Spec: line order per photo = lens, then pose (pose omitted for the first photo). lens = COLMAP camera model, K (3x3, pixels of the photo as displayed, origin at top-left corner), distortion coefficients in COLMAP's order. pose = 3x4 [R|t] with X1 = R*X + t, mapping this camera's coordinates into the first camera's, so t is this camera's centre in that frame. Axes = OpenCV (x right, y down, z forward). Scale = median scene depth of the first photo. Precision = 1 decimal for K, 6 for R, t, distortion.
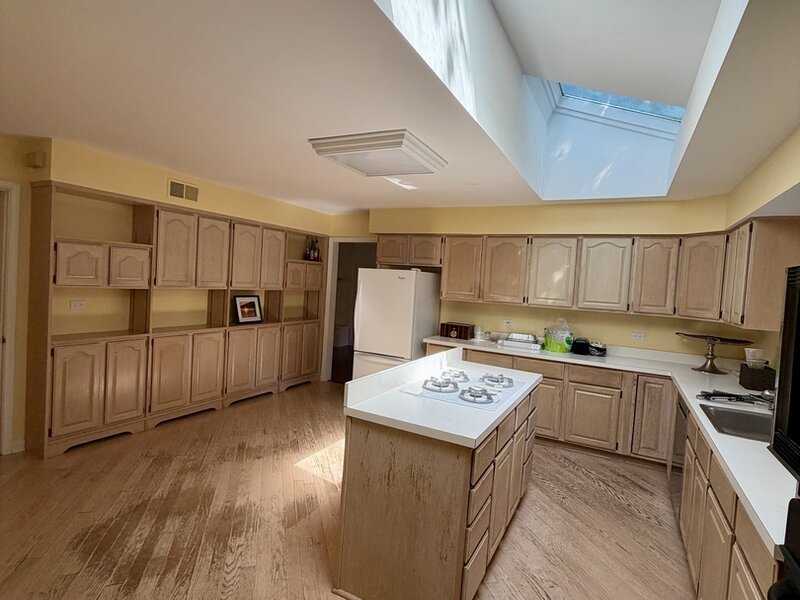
lens RADIAL K [[426.5, 0, 399.3], [0, 426.5, 297.9], [0, 0, 1]] dist [0.002065, -0.000001]
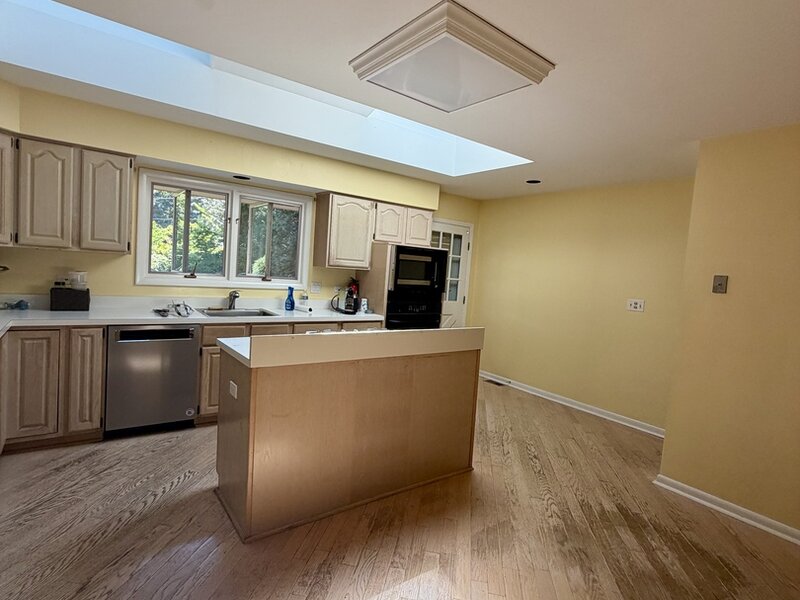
lens RADIAL K [[426.5, 0, 401.4], [0, 426.5, 297.6], [0, 0, 1]] dist [0.002065, -0.000001]
pose [[-0.893156, -0.158485, 0.420898, -0.340246], [-0.110762, 0.984542, 0.135680, -0.049945], [-0.435894, 0.074564, -0.896904, 1.754030]]
